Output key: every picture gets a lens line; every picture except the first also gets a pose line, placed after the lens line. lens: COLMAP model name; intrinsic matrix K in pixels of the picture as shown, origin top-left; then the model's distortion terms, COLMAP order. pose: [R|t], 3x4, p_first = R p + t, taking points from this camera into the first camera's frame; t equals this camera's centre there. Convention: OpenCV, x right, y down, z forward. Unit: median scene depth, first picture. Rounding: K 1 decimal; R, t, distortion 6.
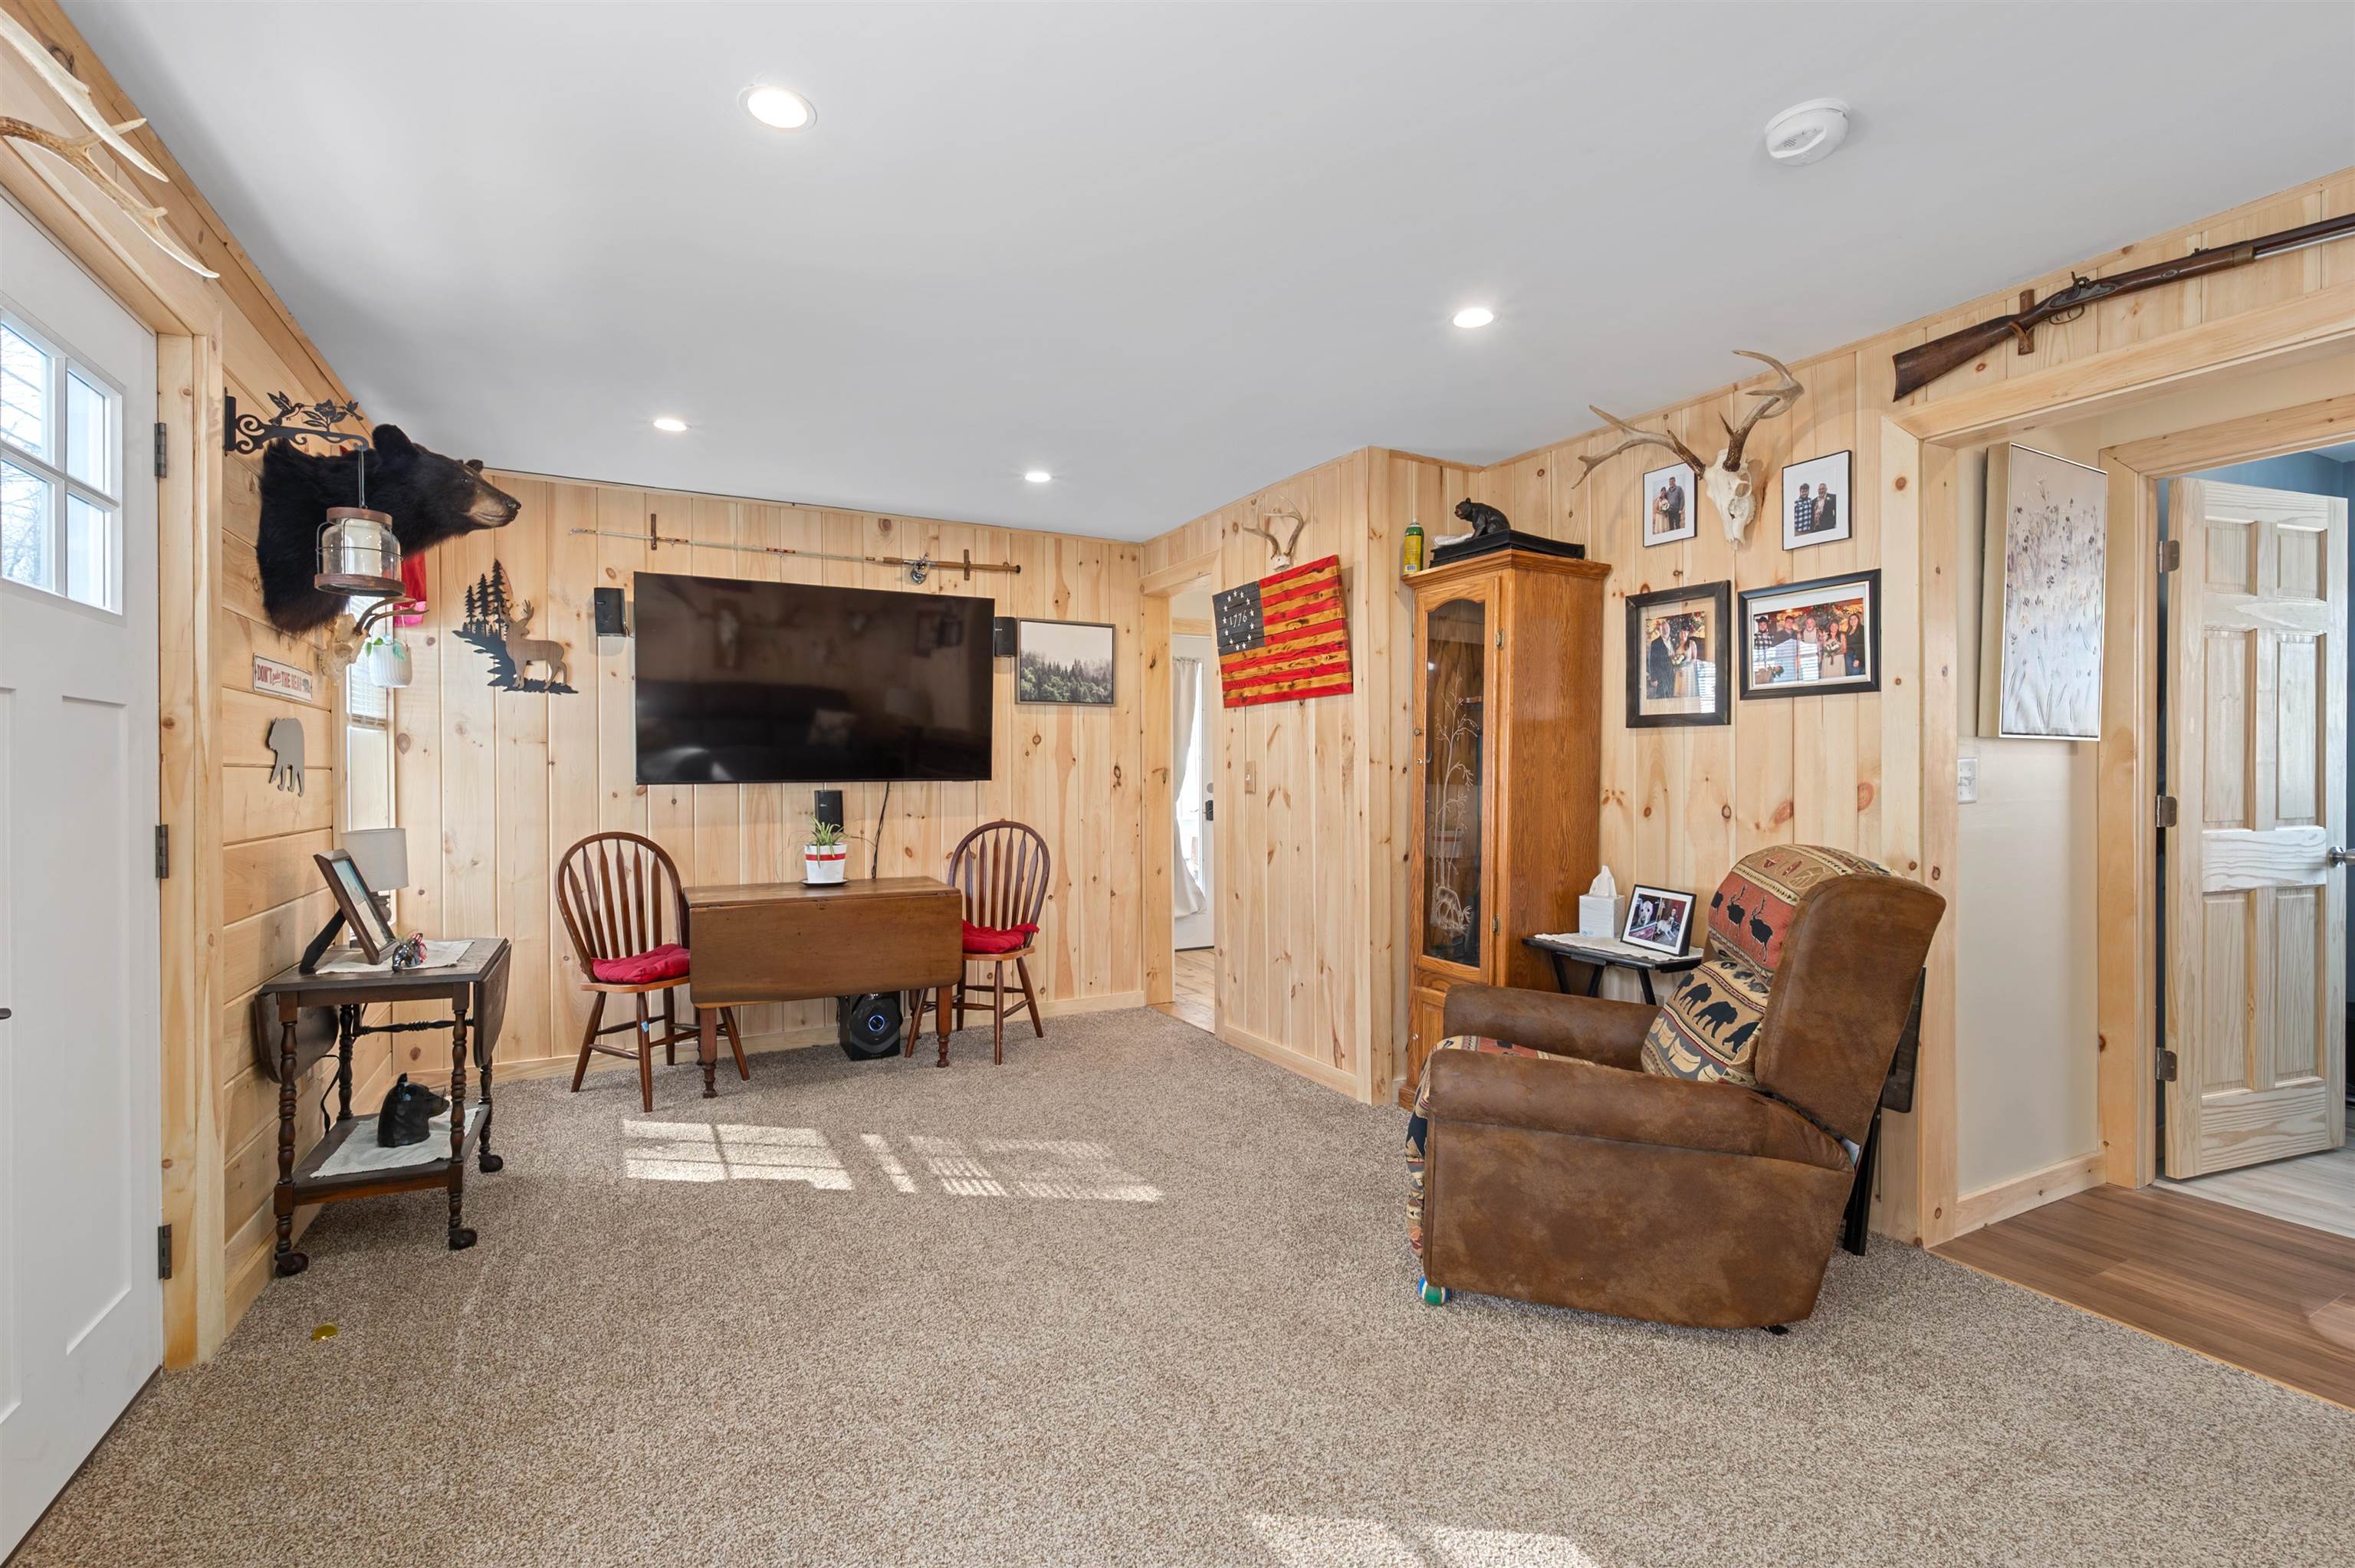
lens RADIAL K [[1049.1, 0, 1177.5], [0, 1049.1, 784.0], [0, 0, 1]] dist [0.000675, 0.000089]
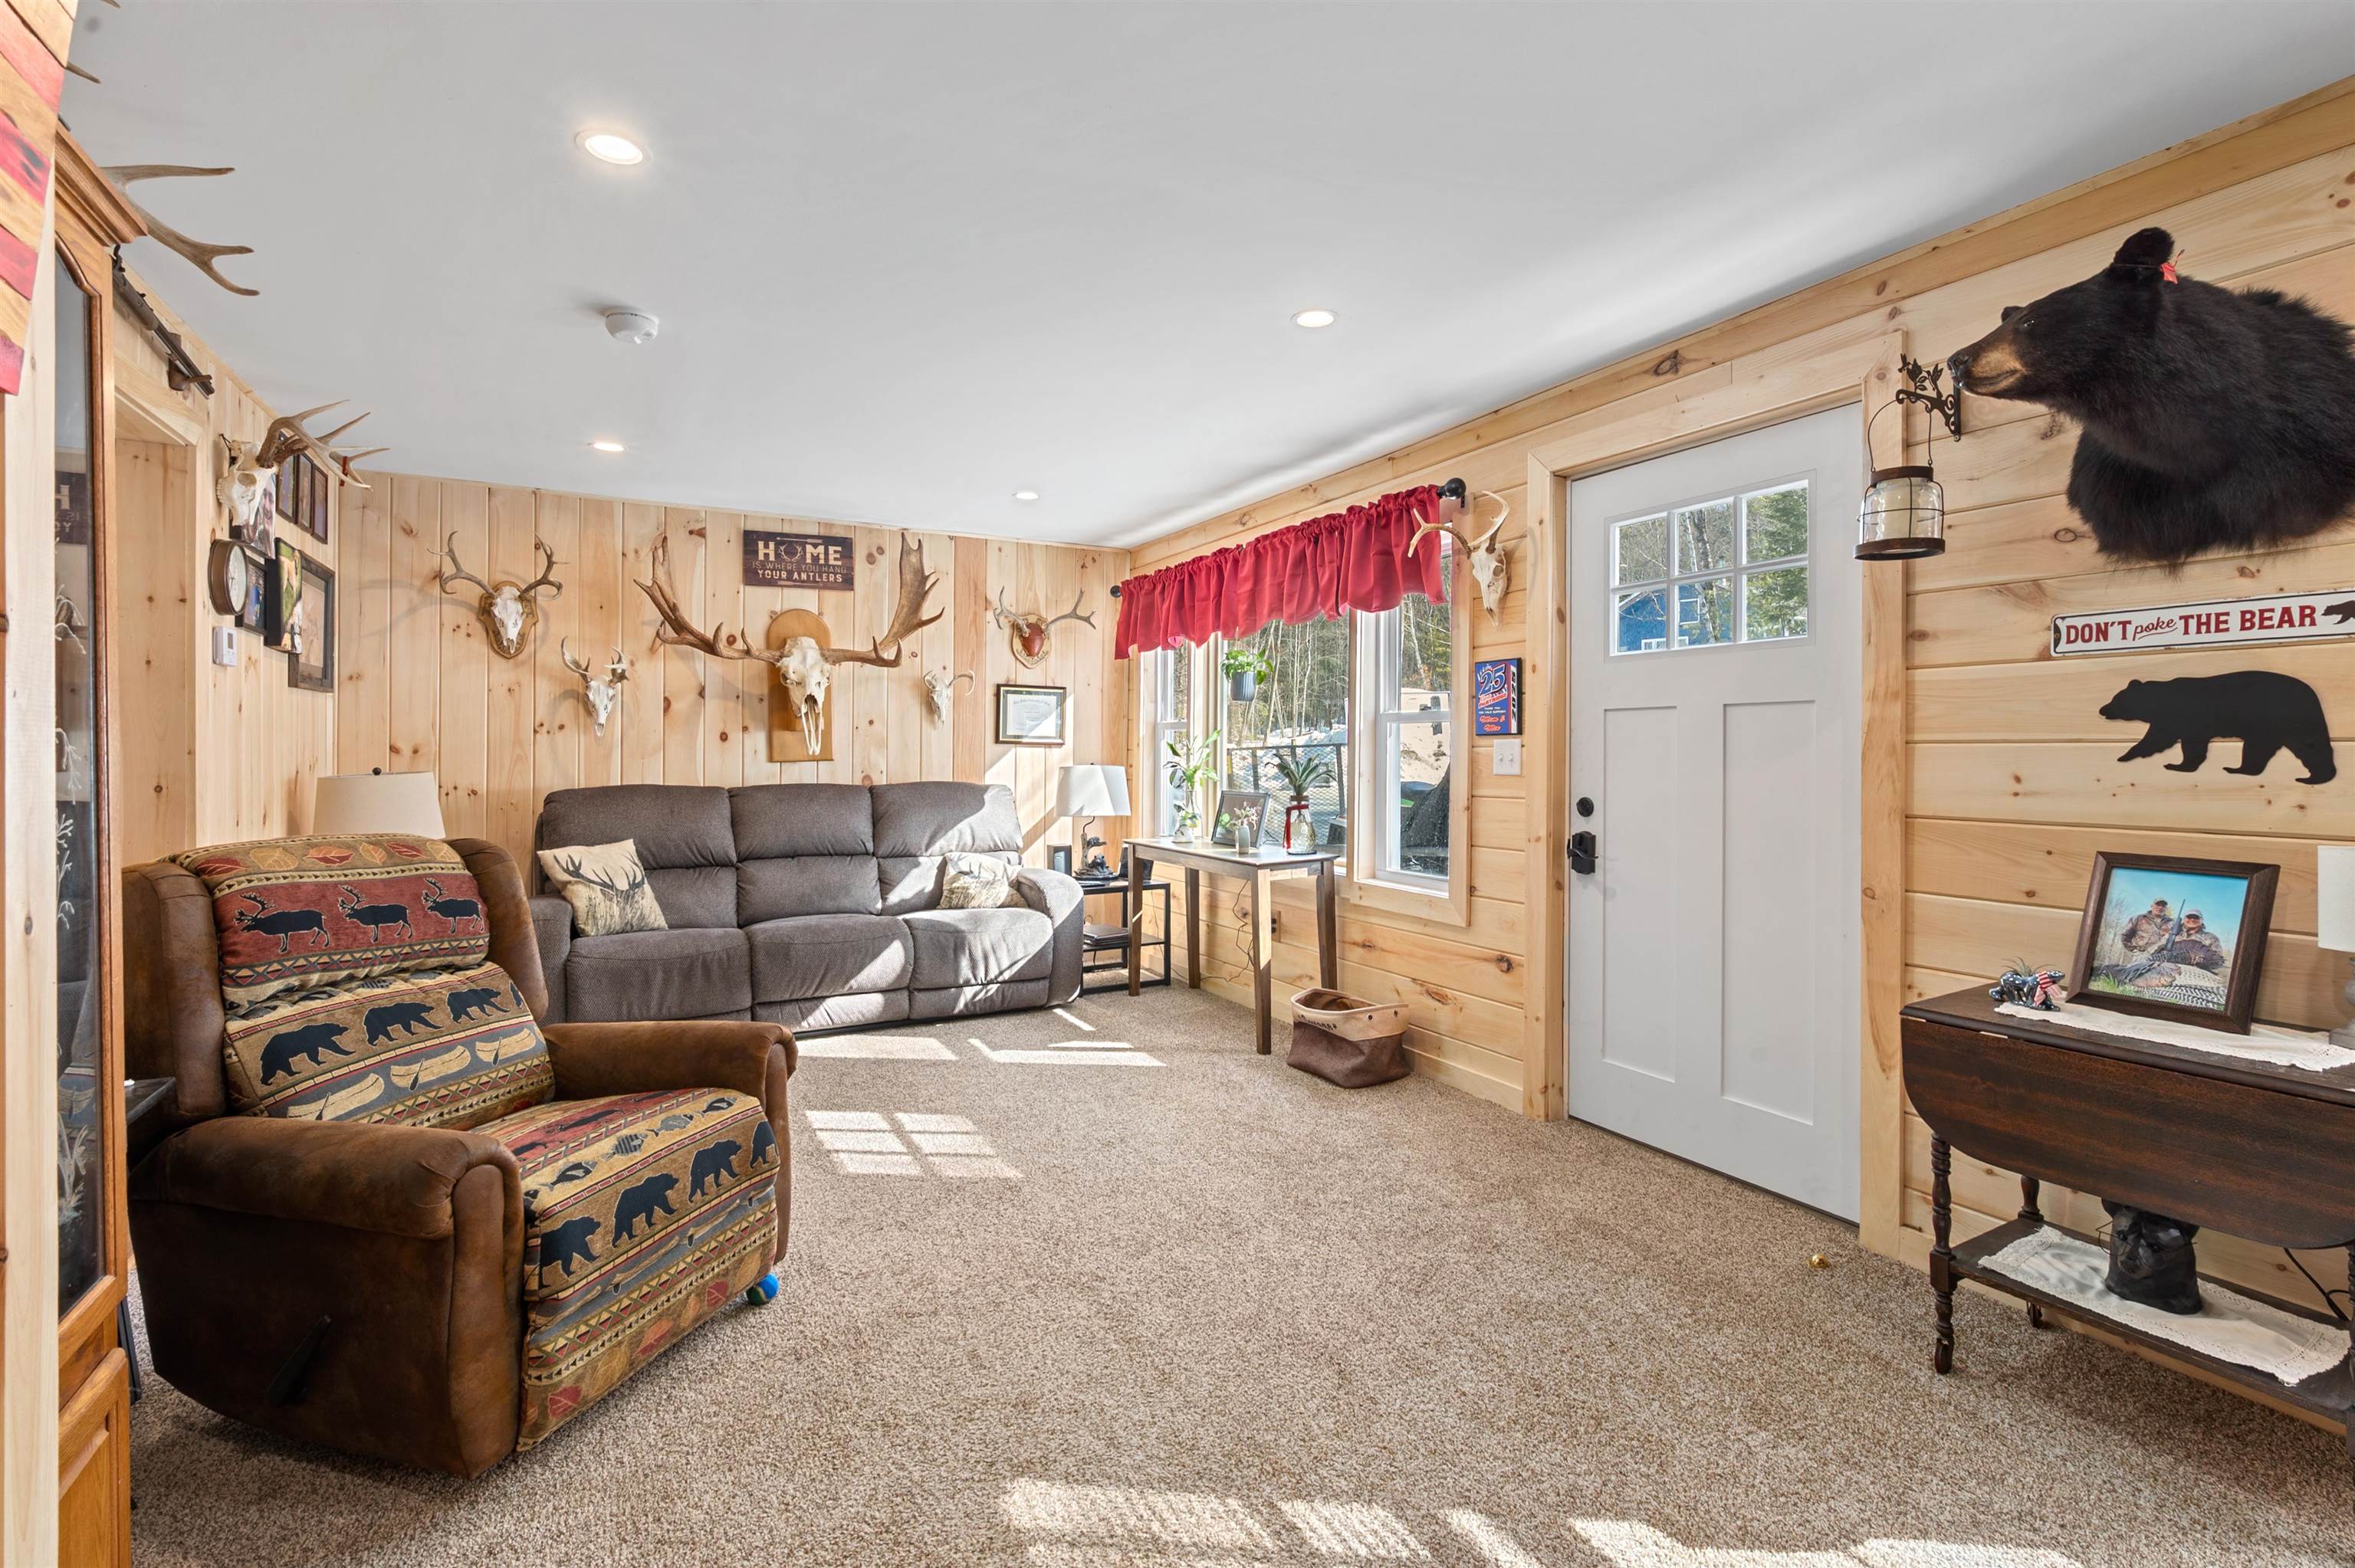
lens RADIAL K [[1056.3, 0, 1185.2], [0, 1056.3, 751.9], [0, 0, 1]] dist [0.000358, 0.000029]
pose [[-0.999991, -0.000526, -0.004232, -0.076576], [-0.000571, 0.999942, 0.010775, -0.009391], [0.004226, 0.010777, -0.999933, 1.061386]]
